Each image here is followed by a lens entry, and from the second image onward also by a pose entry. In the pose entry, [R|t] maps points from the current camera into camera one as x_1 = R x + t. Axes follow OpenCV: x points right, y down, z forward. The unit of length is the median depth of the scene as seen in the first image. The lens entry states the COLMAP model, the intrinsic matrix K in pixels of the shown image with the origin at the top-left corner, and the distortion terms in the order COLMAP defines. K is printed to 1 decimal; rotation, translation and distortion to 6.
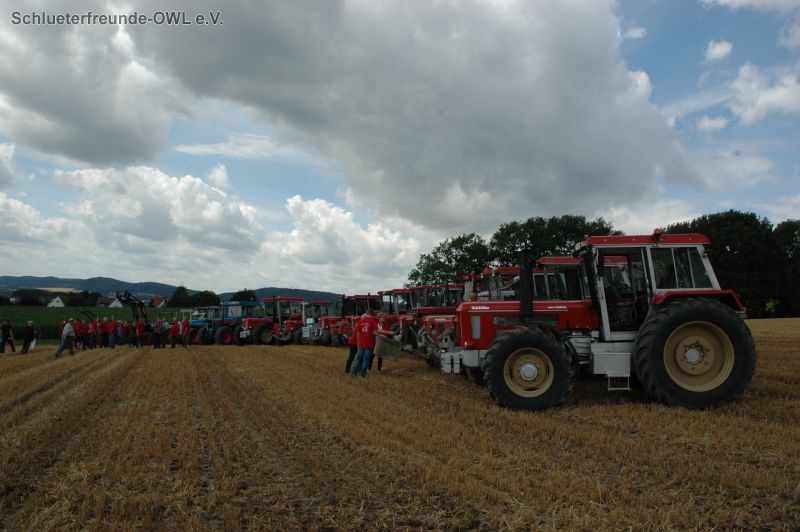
lens RADIAL K [[631.1, 0, 400.0], [0, 631.1, 266.0], [0, 0, 1]] dist [-0.172227, 0.149355]
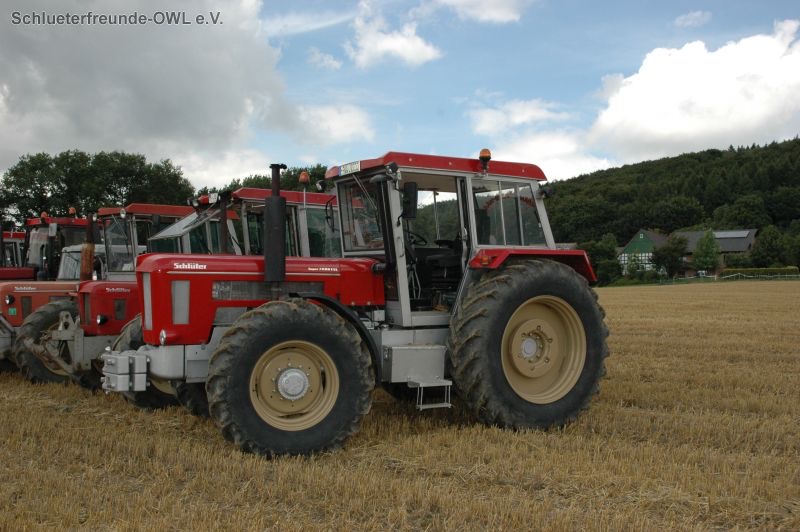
lens RADIAL K [[811.6, 0, 400.0], [0, 811.6, 266.0], [0, 0, 1]] dist [-0.015300, -0.005599]
pose [[0.820158, 0.024893, 0.571596, -0.124361], [-0.054769, 0.997881, 0.035127, 0.034139], [-0.569510, -0.060116, 0.819783, 0.354412]]
